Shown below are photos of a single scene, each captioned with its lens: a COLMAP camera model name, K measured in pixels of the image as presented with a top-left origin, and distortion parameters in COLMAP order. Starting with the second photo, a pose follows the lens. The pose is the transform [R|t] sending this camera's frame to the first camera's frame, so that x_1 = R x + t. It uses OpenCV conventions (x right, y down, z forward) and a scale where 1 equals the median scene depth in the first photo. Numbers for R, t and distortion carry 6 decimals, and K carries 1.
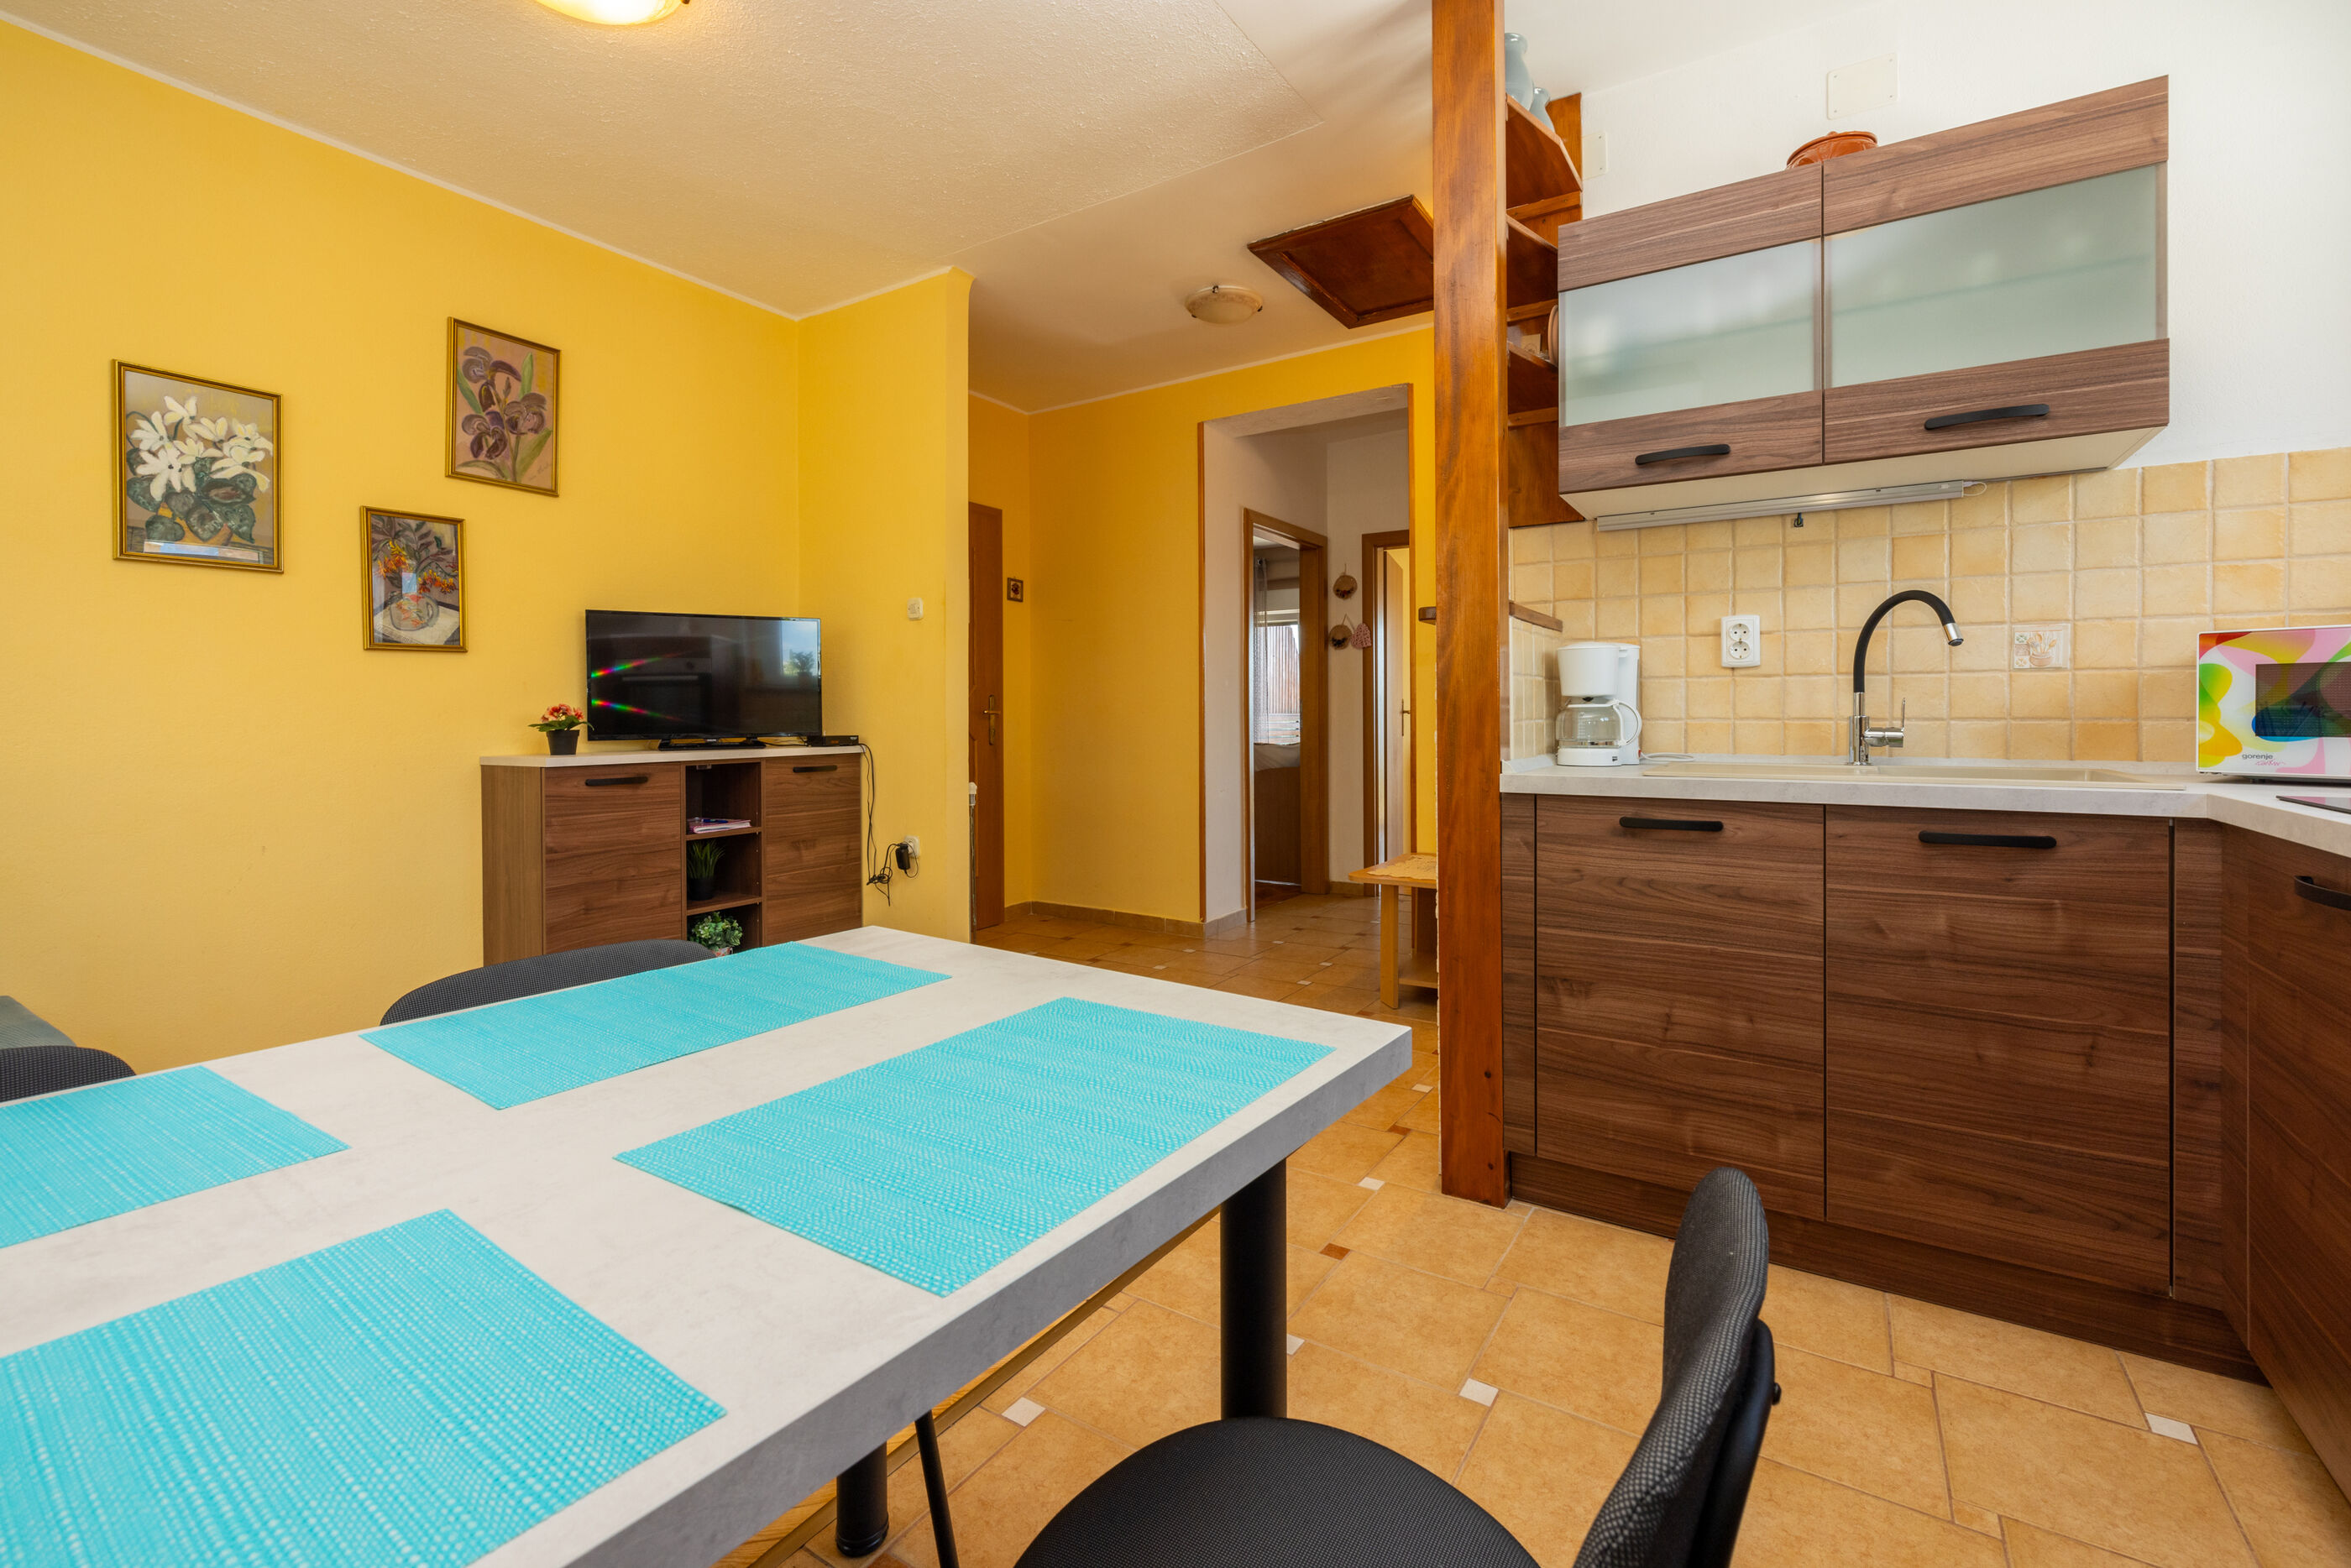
lens RADIAL K [[1015.3, 0, 1177.4], [0, 1015.3, 723.3], [0, 0, 1]] dist [0.000453, 0.001040]
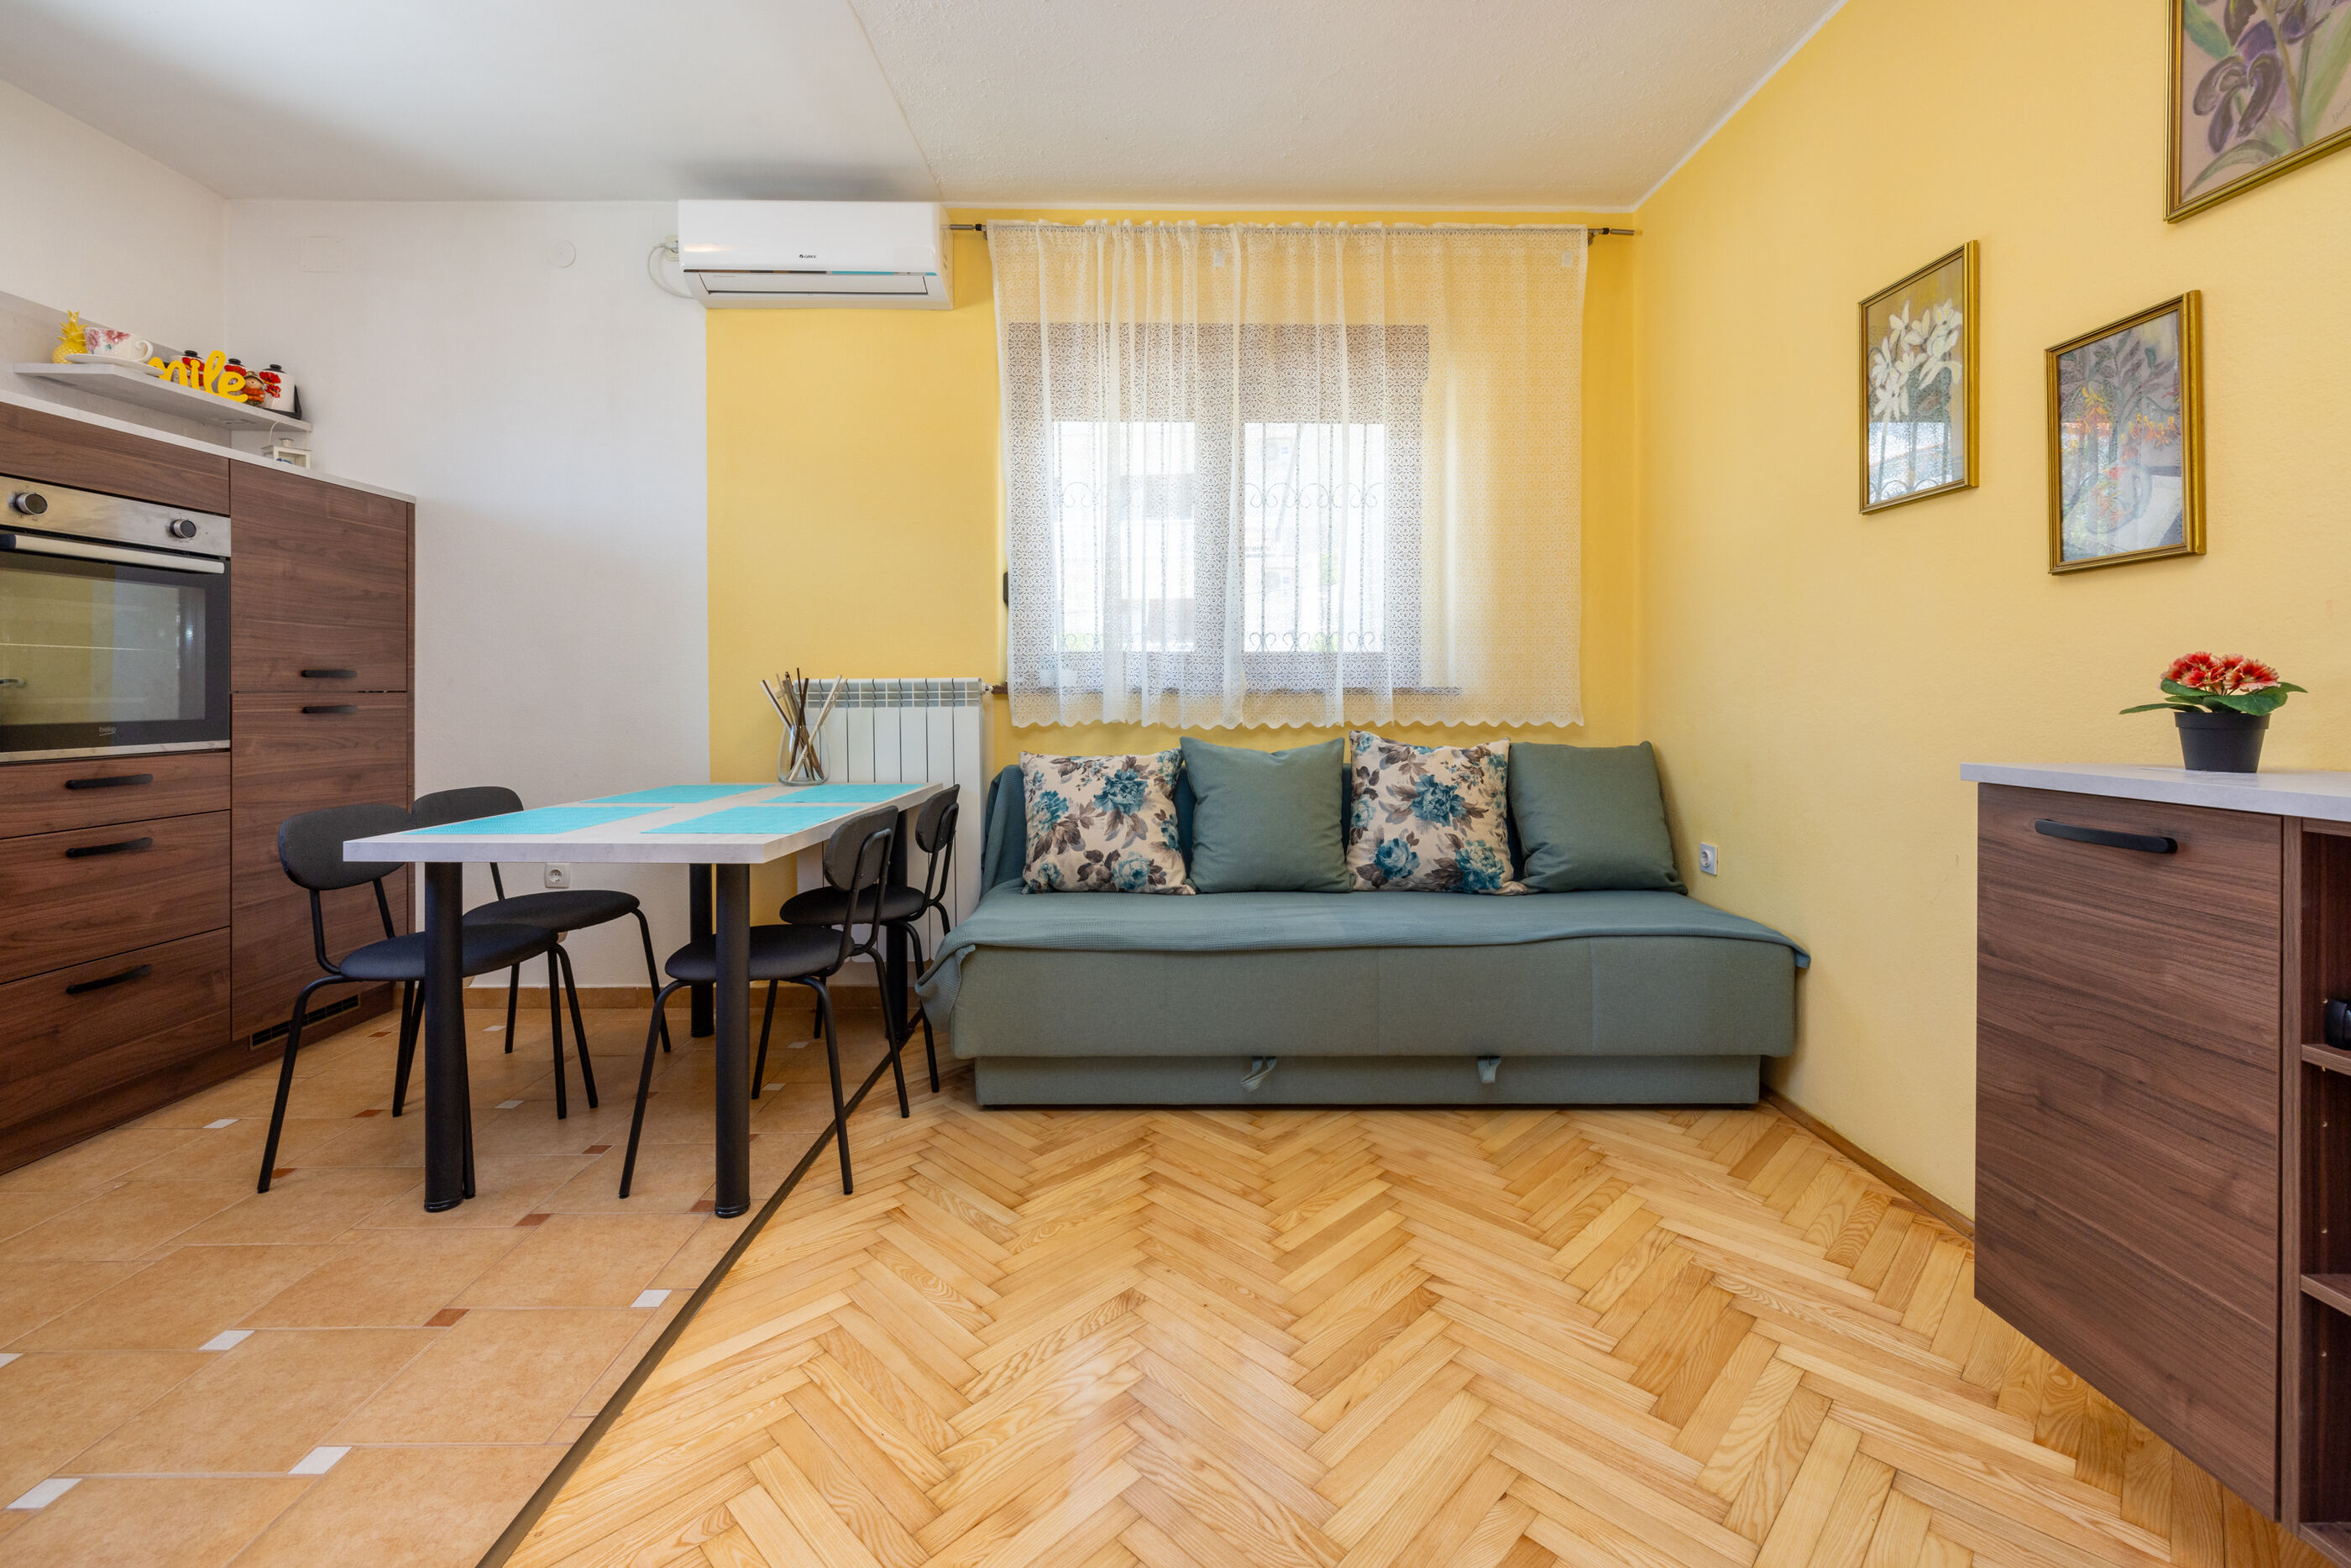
lens RADIAL K [[1015.3, 0, 1184.9], [0, 1015.3, 692.7], [0, 0, 1]] dist [0.000453, 0.001040]
pose [[-0.825632, 0.005193, -0.564186, -0.003891], [-0.001856, 0.999927, 0.011920, -0.008523], [0.564206, 0.010889, -0.825562, 1.455537]]
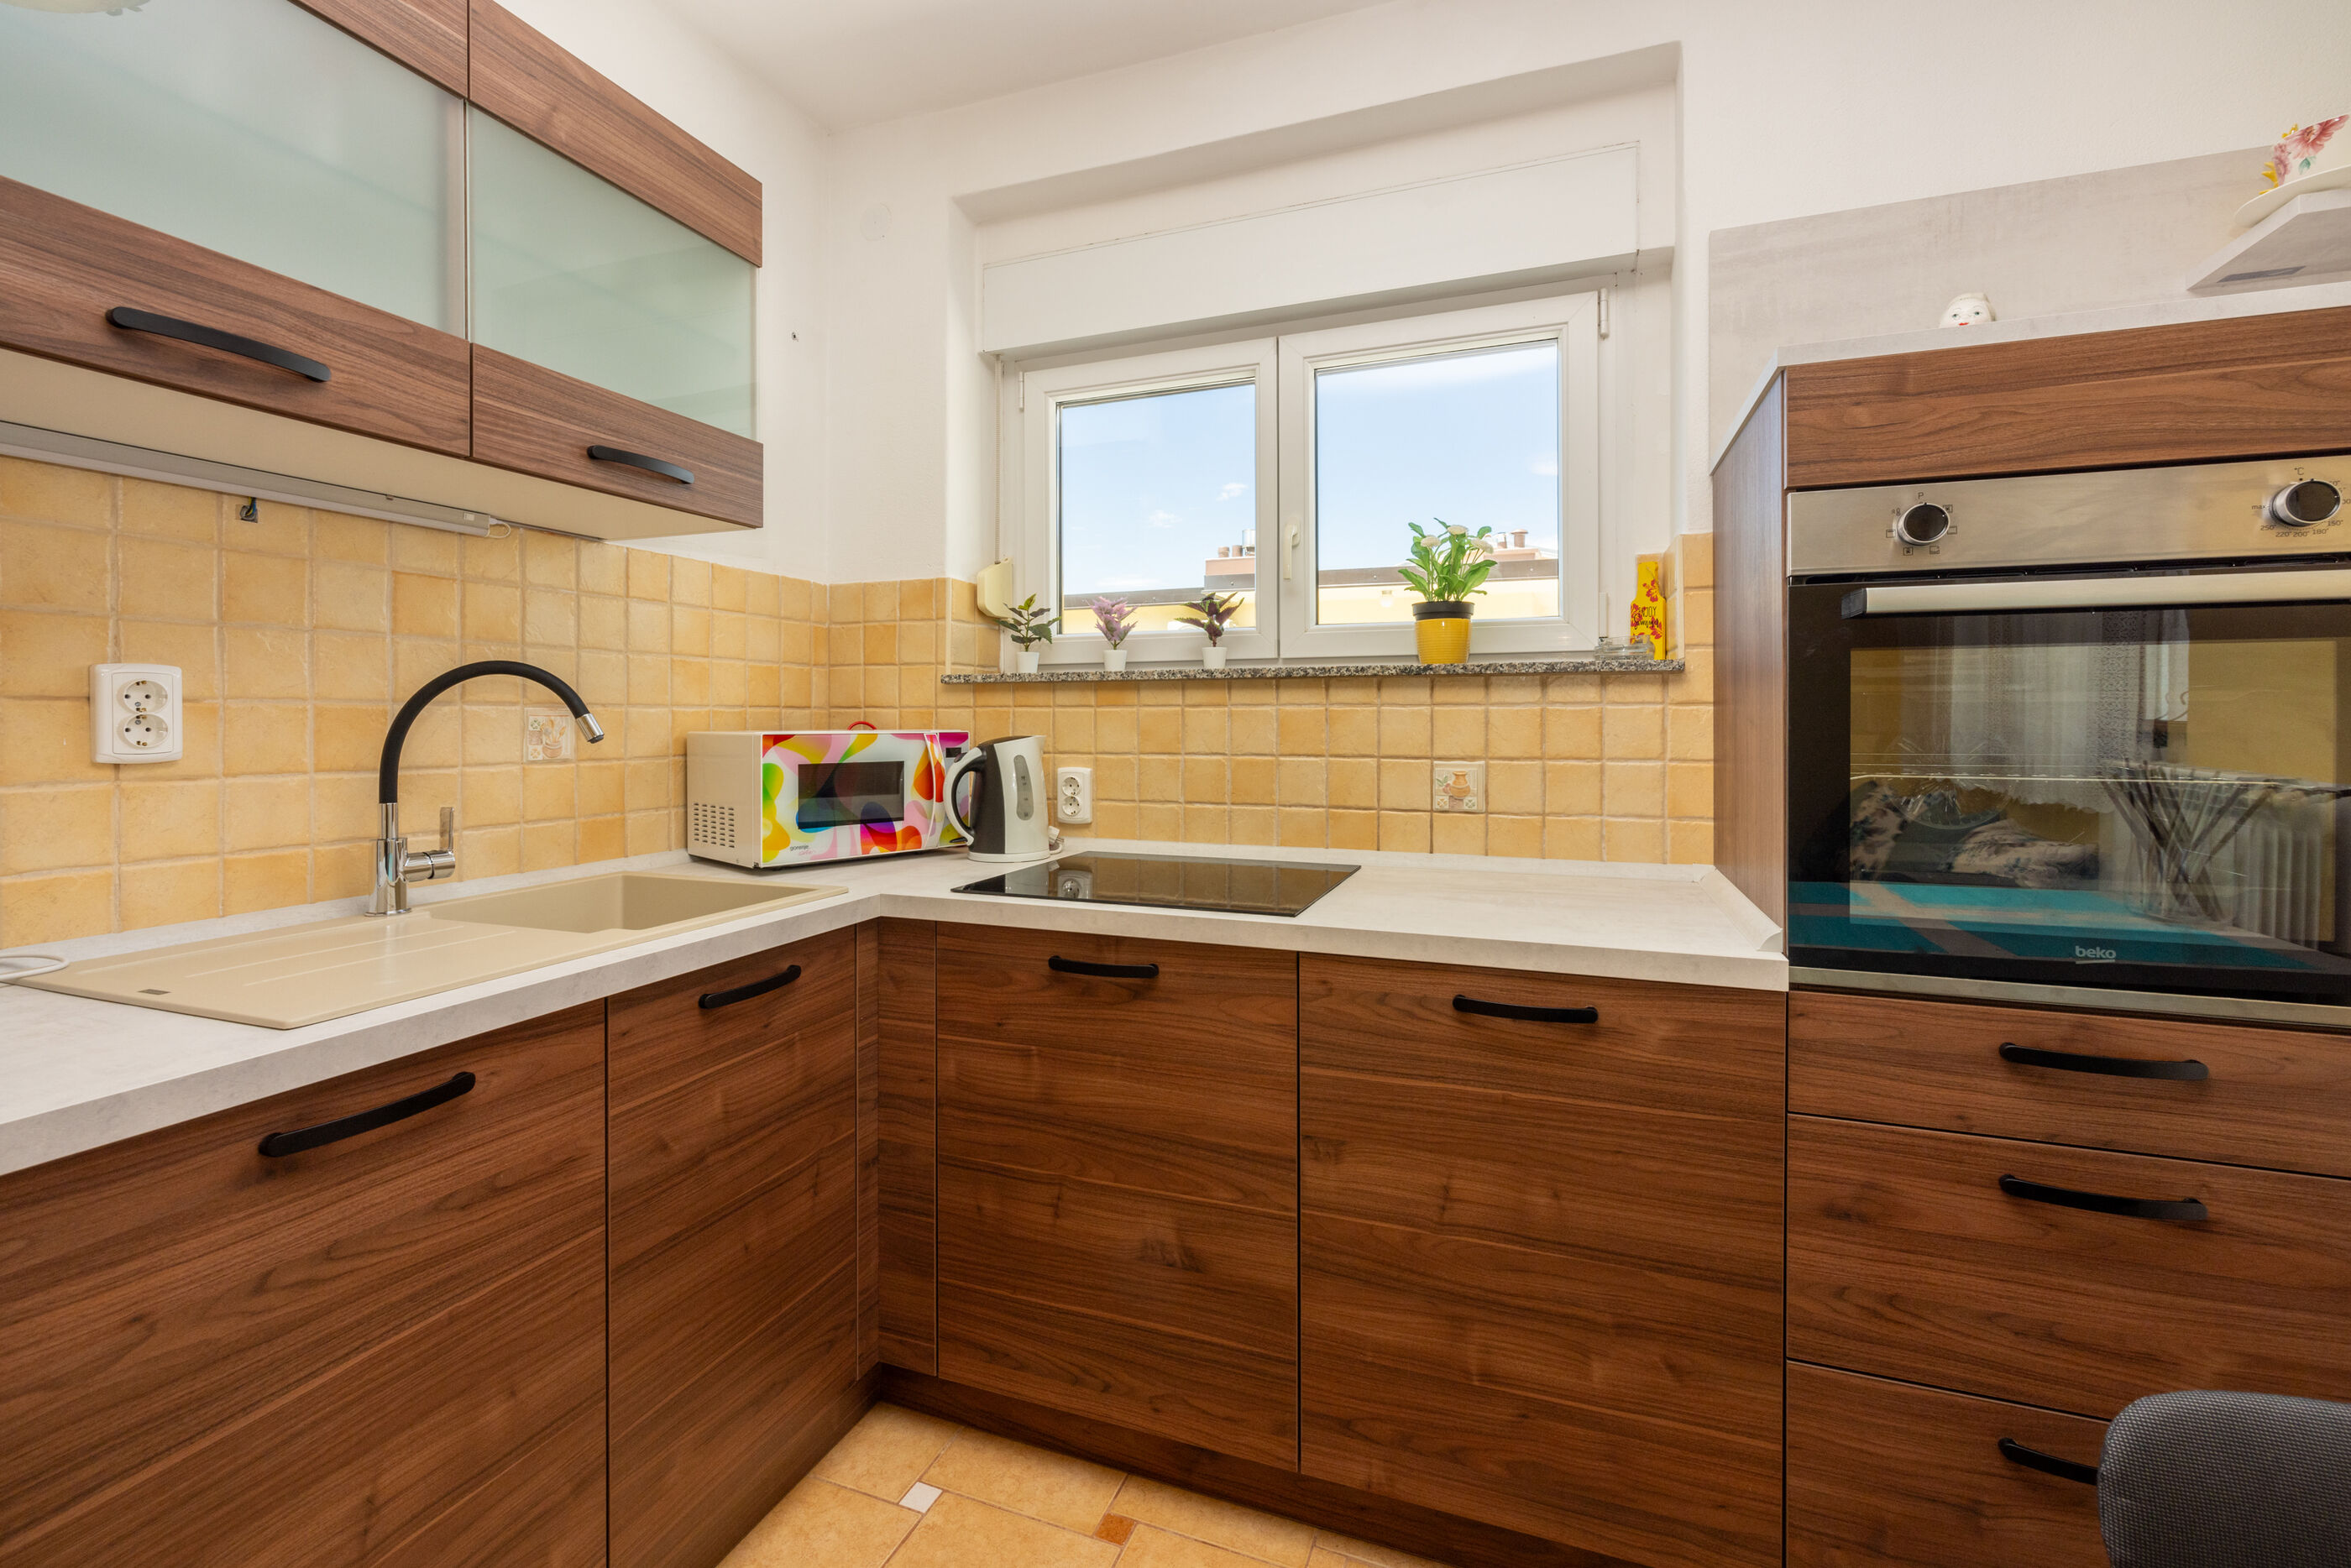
lens RADIAL K [[999.4, 0, 1196.9], [0, 999.4, 723.3], [0, 0, 1]] dist [-0.001237, 0.000625]
pose [[-0.219464, -0.001713, 0.975619, -0.065065], [0.009946, 0.999943, 0.003993, -0.072619], [-0.975570, 0.010579, -0.219434, 0.581060]]
